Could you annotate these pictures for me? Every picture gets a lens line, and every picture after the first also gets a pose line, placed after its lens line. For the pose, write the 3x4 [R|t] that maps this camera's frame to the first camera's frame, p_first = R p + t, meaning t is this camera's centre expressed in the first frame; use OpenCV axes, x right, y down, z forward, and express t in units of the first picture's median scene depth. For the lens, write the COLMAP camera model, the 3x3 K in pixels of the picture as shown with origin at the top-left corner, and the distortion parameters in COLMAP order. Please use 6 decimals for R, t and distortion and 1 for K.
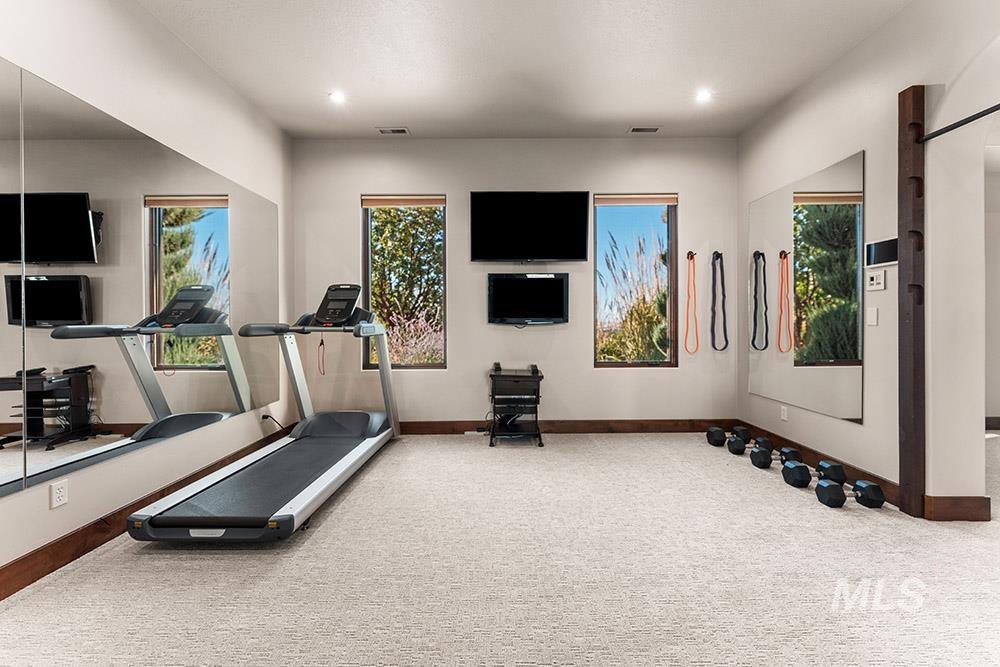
lens RADIAL K [[401.0, 0, 502.9], [0, 401.0, 322.5], [0, 0, 1]] dist [0.001083, 0.000180]
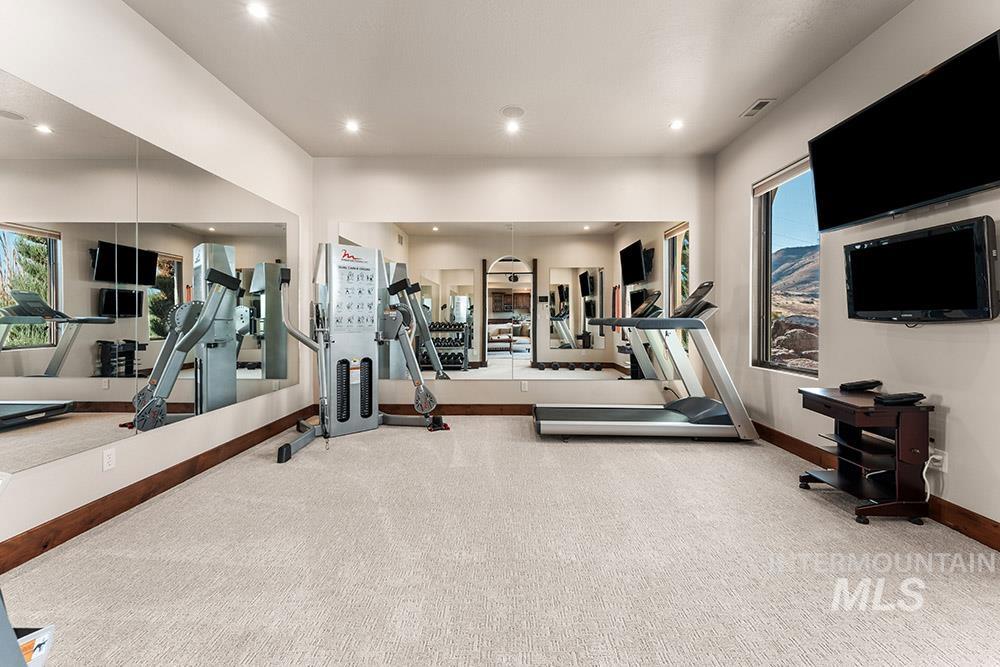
lens RADIAL K [[401.0, 0, 502.9], [0, 401.0, 322.5], [0, 0, 1]] dist [0.001083, 0.000180]
pose [[-0.017159, 0.015431, -0.999734, 0.663955], [-0.000258, 0.999881, 0.015438, -0.002265], [0.999853, 0.000523, -0.017153, 0.439512]]
